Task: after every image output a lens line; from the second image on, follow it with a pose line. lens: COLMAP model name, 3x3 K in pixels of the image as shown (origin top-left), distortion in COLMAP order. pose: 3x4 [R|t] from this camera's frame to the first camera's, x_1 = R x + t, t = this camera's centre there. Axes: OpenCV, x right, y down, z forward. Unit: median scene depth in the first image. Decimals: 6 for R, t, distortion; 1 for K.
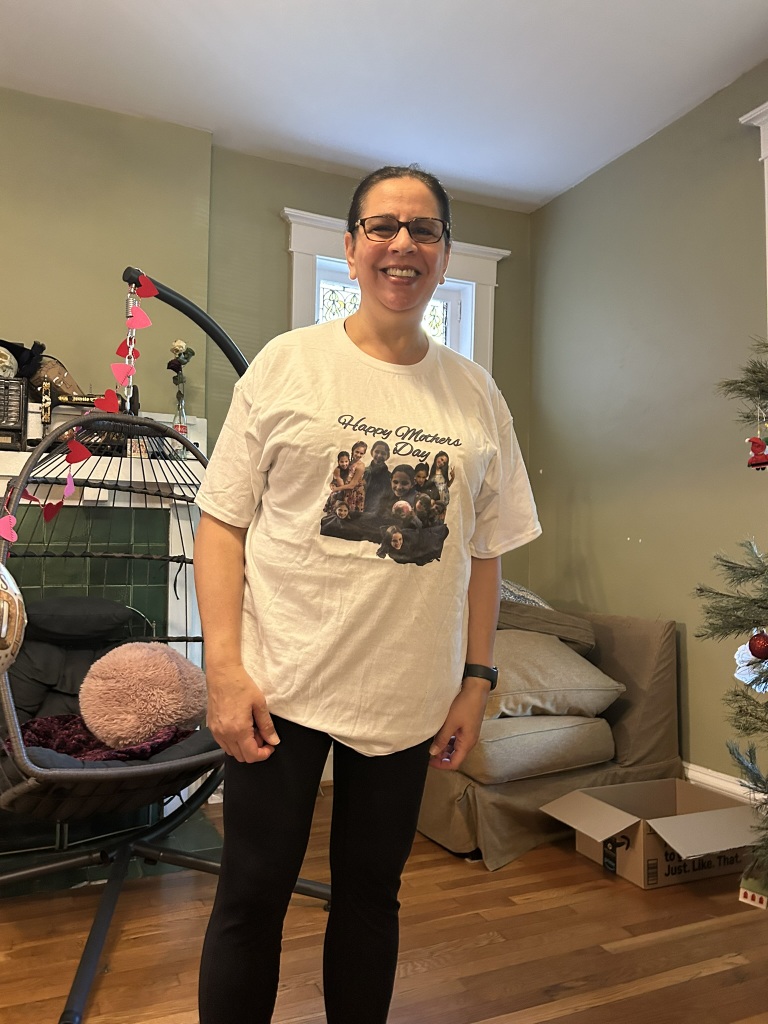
lens RADIAL K [[788.6, 0, 384.0], [0, 788.6, 512.0], [0, 0, 1]] dist [-0.000498, -0.004873]
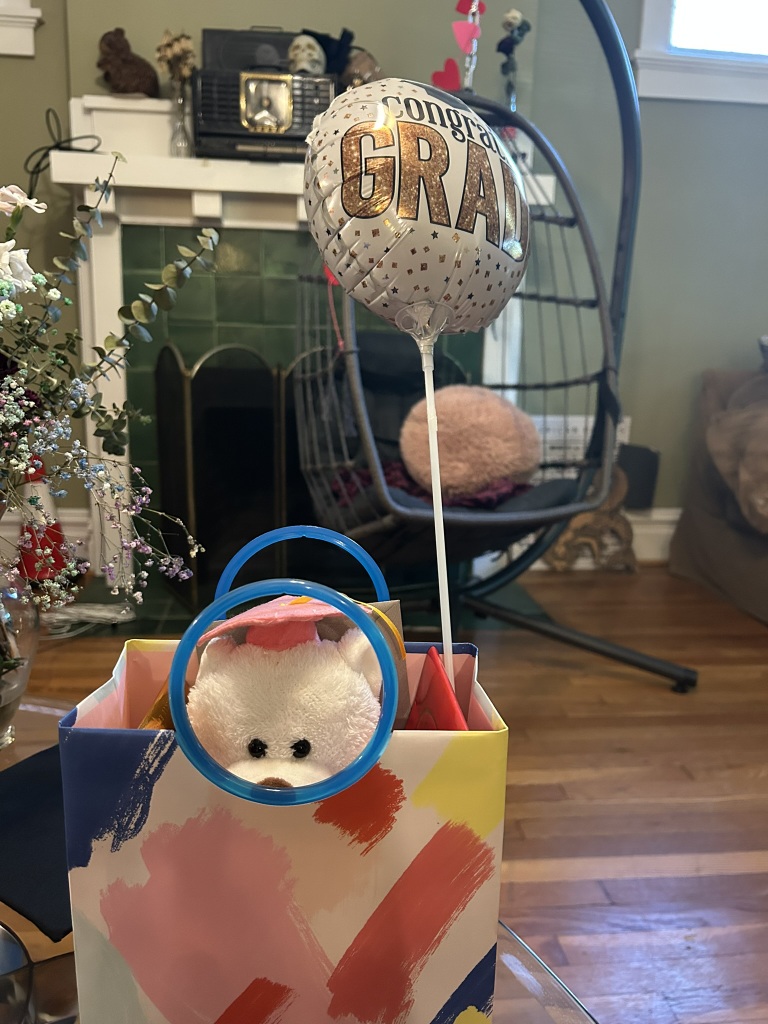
lens RADIAL K [[788.6, 0, 384.0], [0, 788.6, 512.0], [0, 0, 1]] dist [-0.000498, -0.004873]
pose [[0.951290, 0.082360, -0.297094, -0.131436], [0.003298, 0.960883, 0.276934, 0.059383], [0.308281, -0.264424, 0.913807, 0.126265]]
